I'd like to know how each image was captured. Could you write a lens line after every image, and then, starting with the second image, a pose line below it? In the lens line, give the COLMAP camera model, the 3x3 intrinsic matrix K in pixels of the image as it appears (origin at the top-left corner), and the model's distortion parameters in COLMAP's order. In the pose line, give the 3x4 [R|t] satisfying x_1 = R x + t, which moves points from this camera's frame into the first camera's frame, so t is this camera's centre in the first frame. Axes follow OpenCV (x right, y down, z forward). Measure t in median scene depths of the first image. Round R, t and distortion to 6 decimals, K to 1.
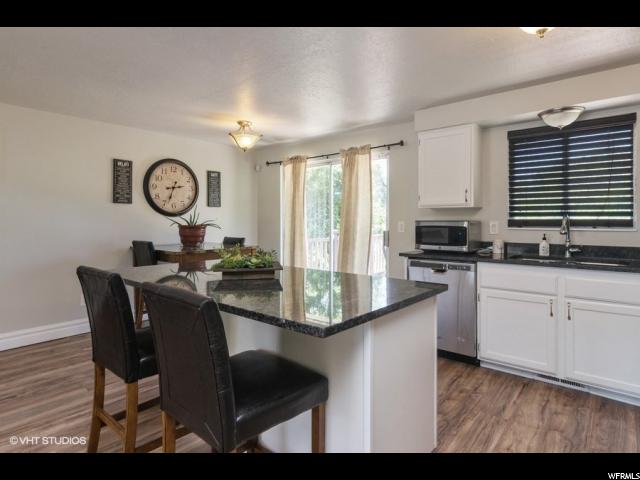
lens RADIAL K [[354.3, 0, 314.9], [0, 354.3, 226.2], [0, 0, 1]] dist [-0.002310, 0.001612]
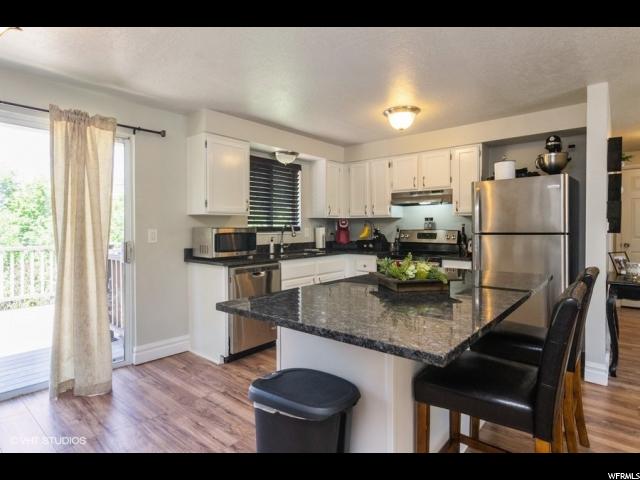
lens RADIAL K [[354.3, 0, 314.9], [0, 354.3, 226.2], [0, 0, 1]] dist [-0.002310, 0.001612]
pose [[-0.019567, 0.003100, 0.999804, -0.730481], [0.023795, 0.999713, -0.002634, -0.012557], [-0.999525, 0.023739, -0.019635, 0.846336]]
